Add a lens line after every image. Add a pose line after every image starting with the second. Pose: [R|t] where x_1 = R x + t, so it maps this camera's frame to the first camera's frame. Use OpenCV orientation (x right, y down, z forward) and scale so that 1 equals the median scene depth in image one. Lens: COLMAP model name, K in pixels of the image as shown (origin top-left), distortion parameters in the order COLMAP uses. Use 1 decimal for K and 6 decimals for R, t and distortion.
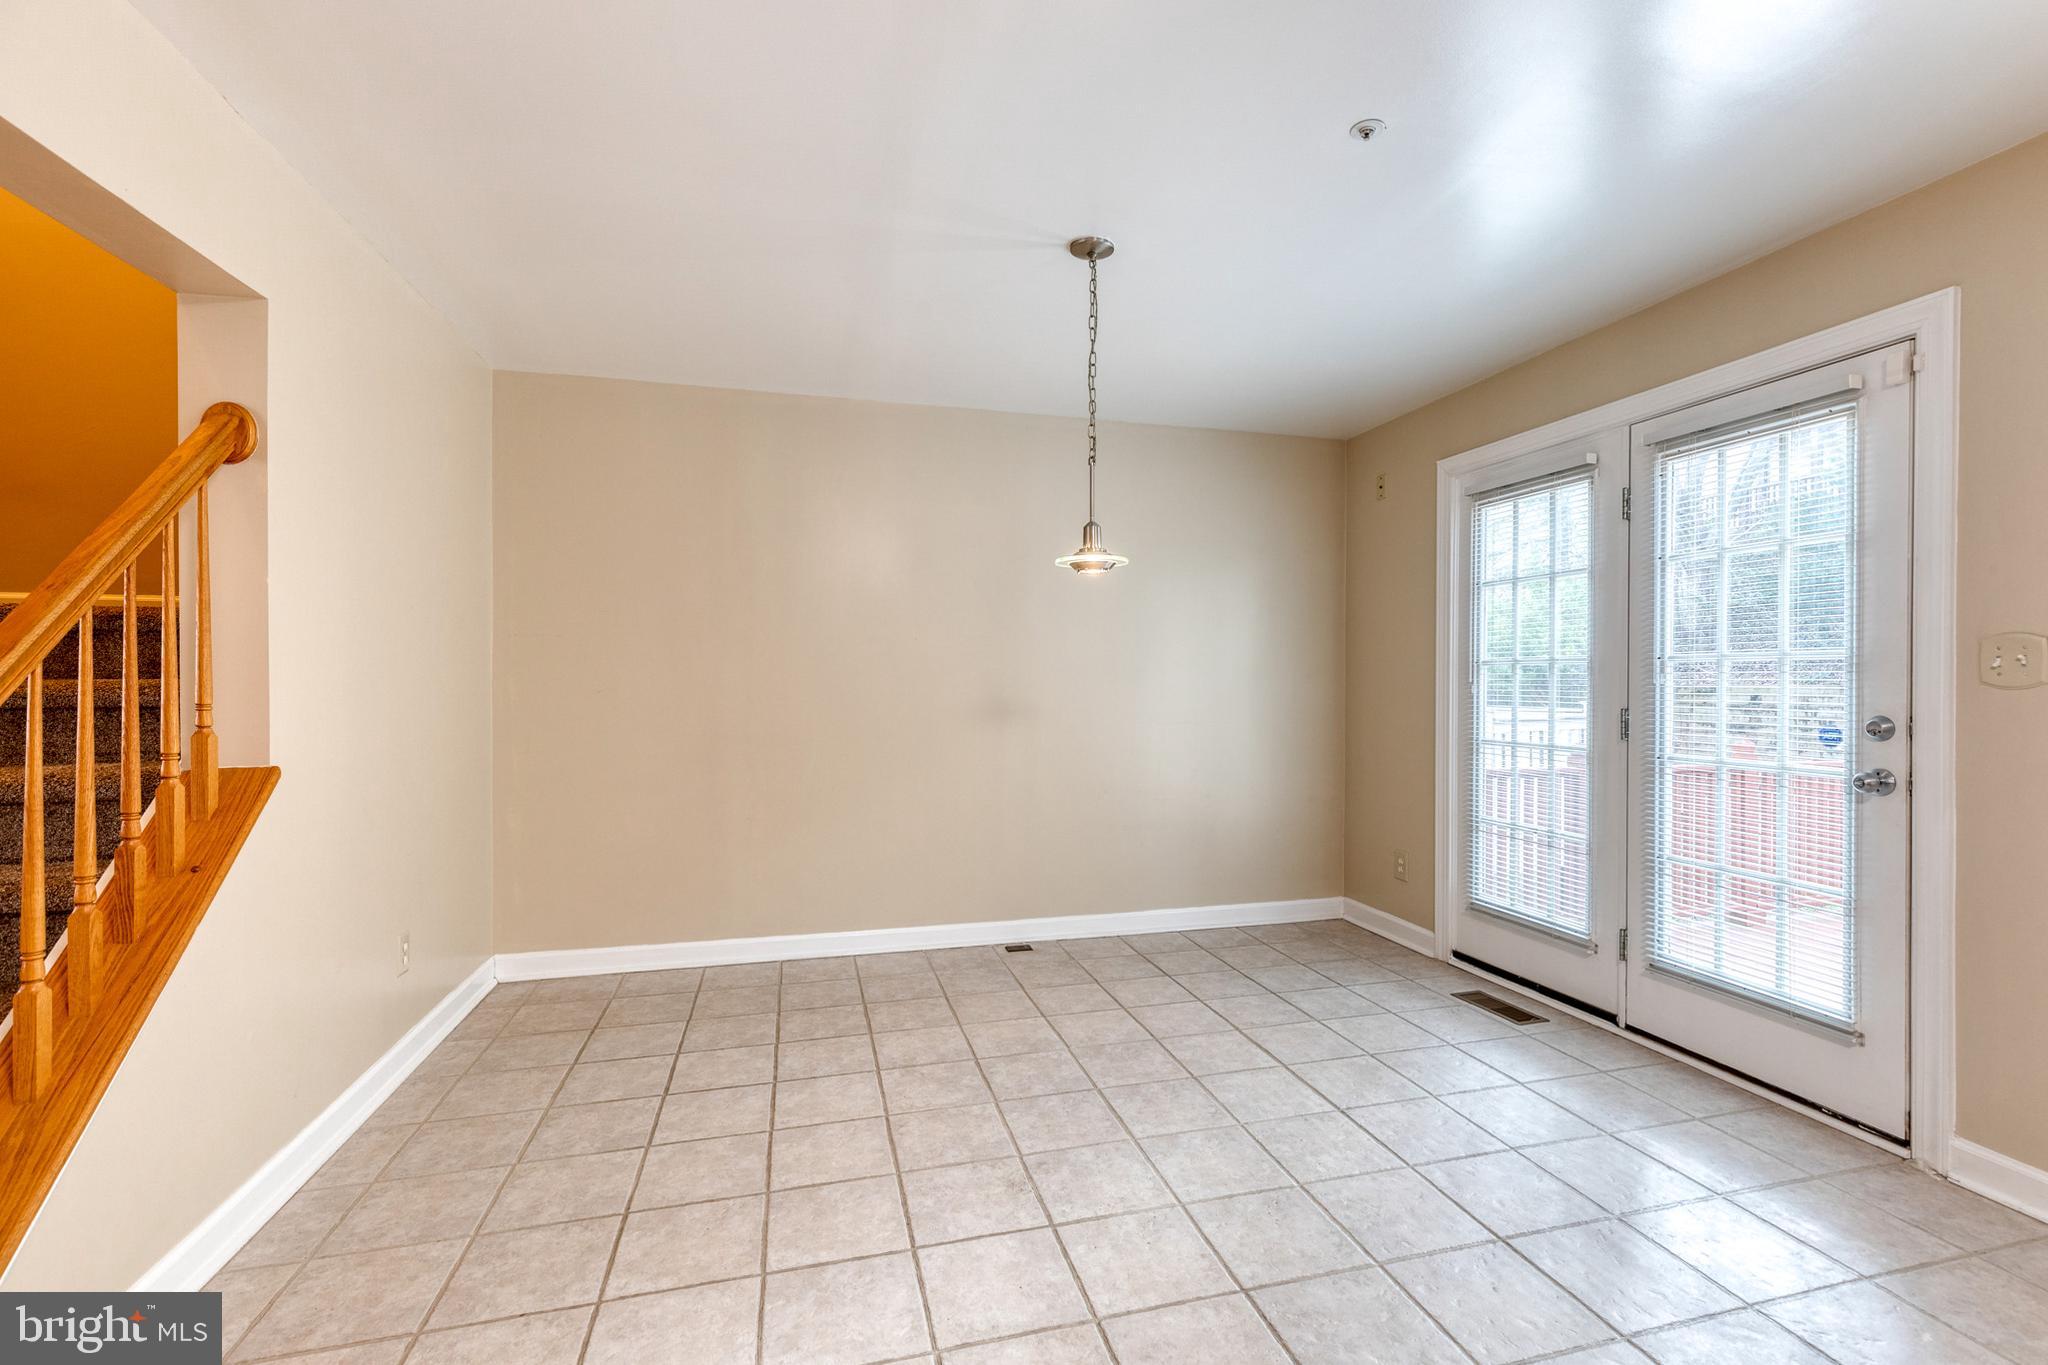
lens RADIAL K [[927.6, 0, 1052.6], [0, 927.6, 680.8], [0, 0, 1]] dist [0.006490, -0.000019]
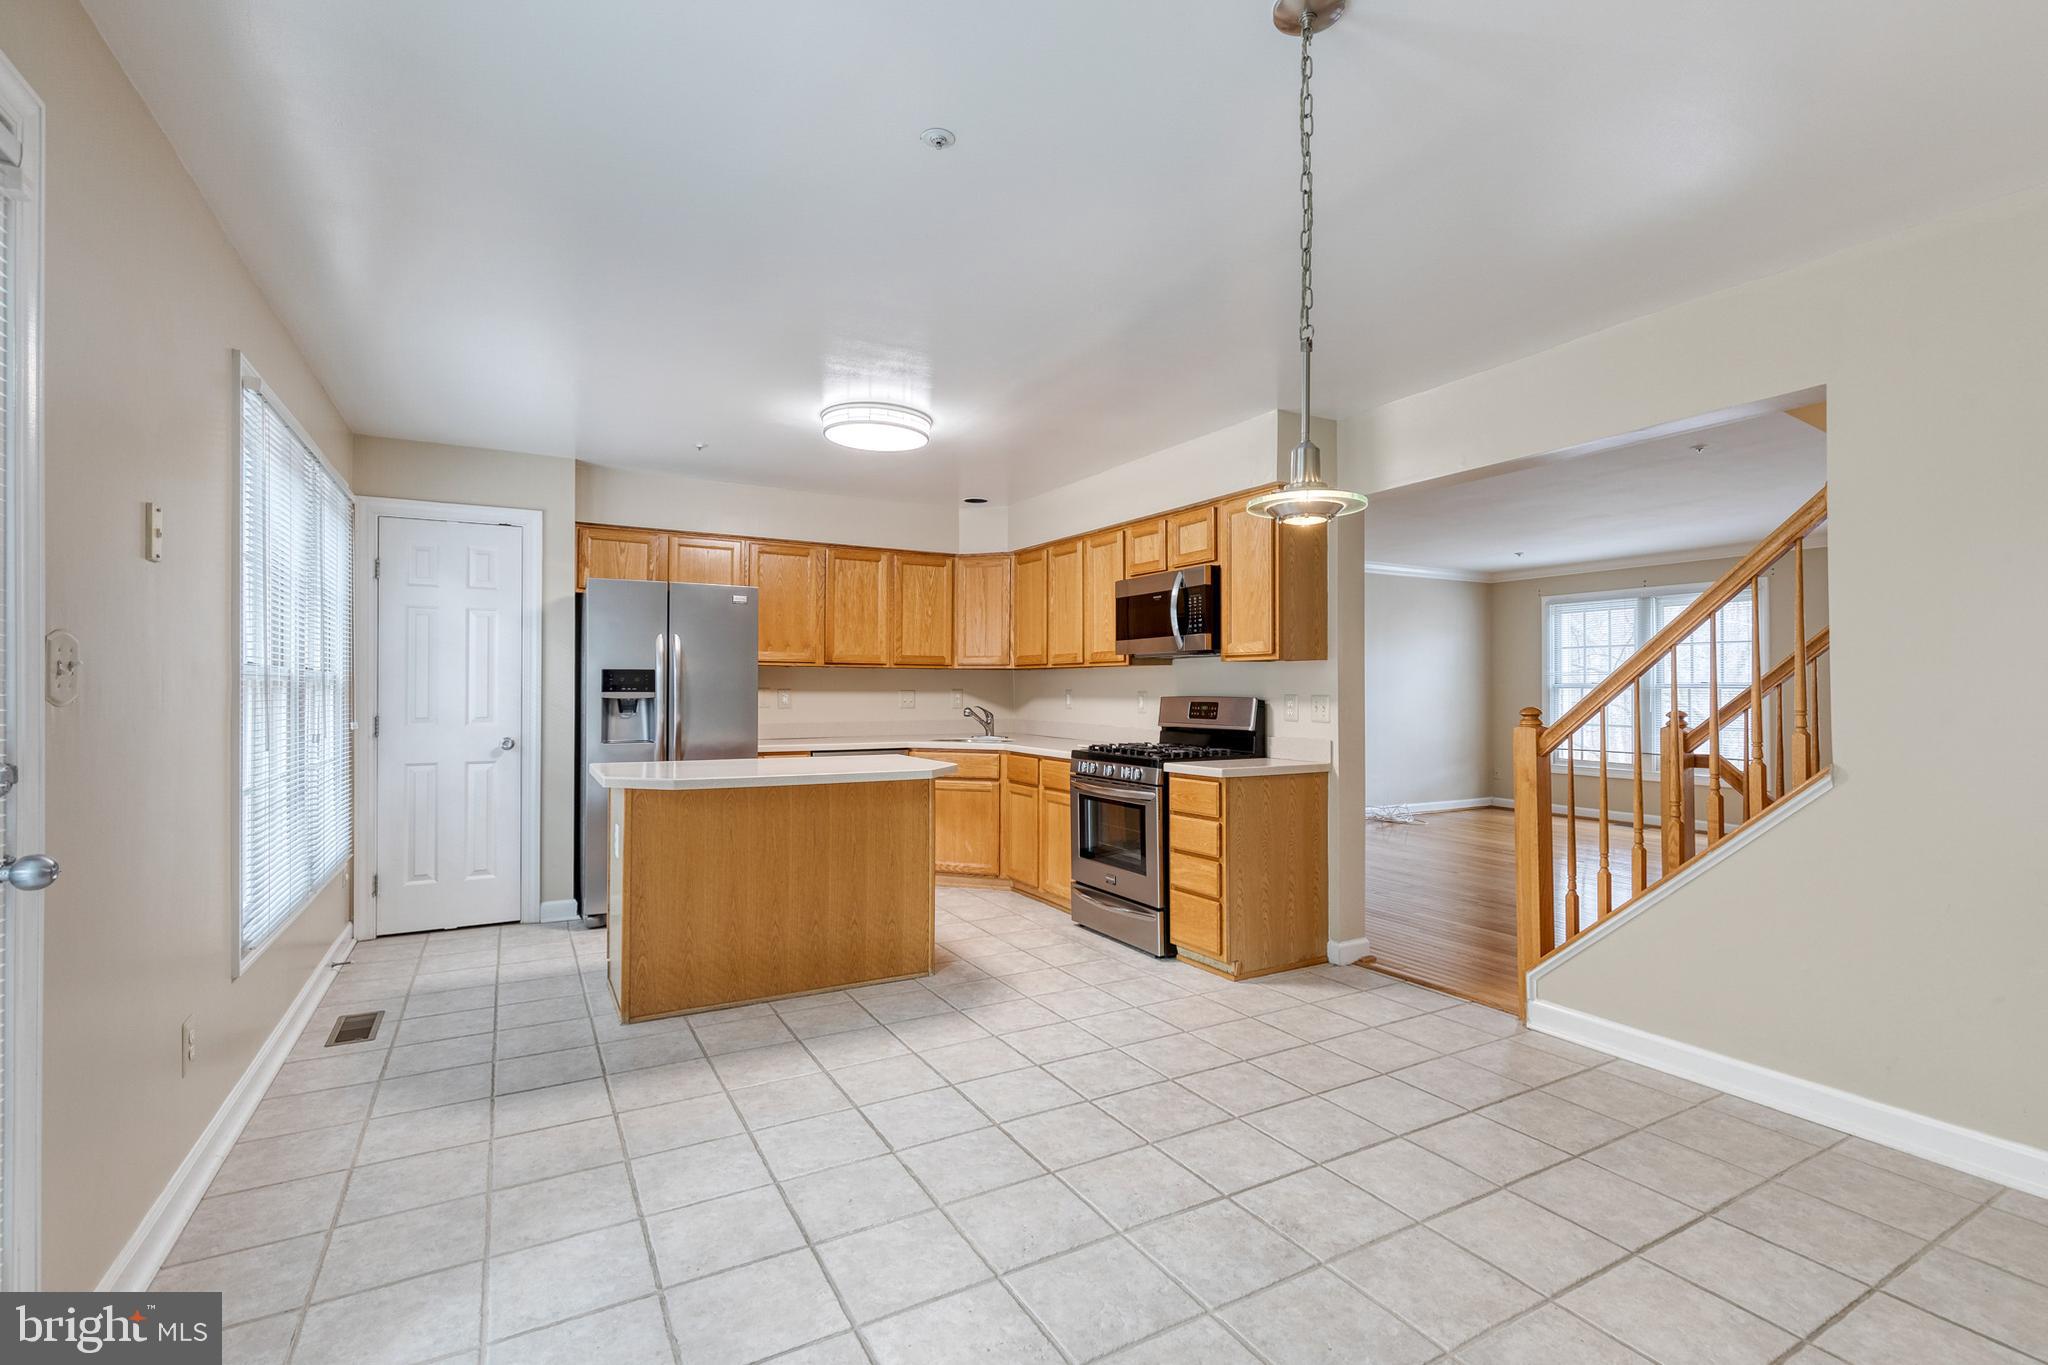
lens RADIAL K [[927.6, 0, 1052.6], [0, 927.6, 680.8], [0, 0, 1]] dist [0.006490, -0.000019]
pose [[-0.968234, -0.001907, -0.250038, 0.318001], [0.000032, 0.999970, -0.007752, -0.005227], [0.250045, -0.007513, -0.968205, 1.359072]]
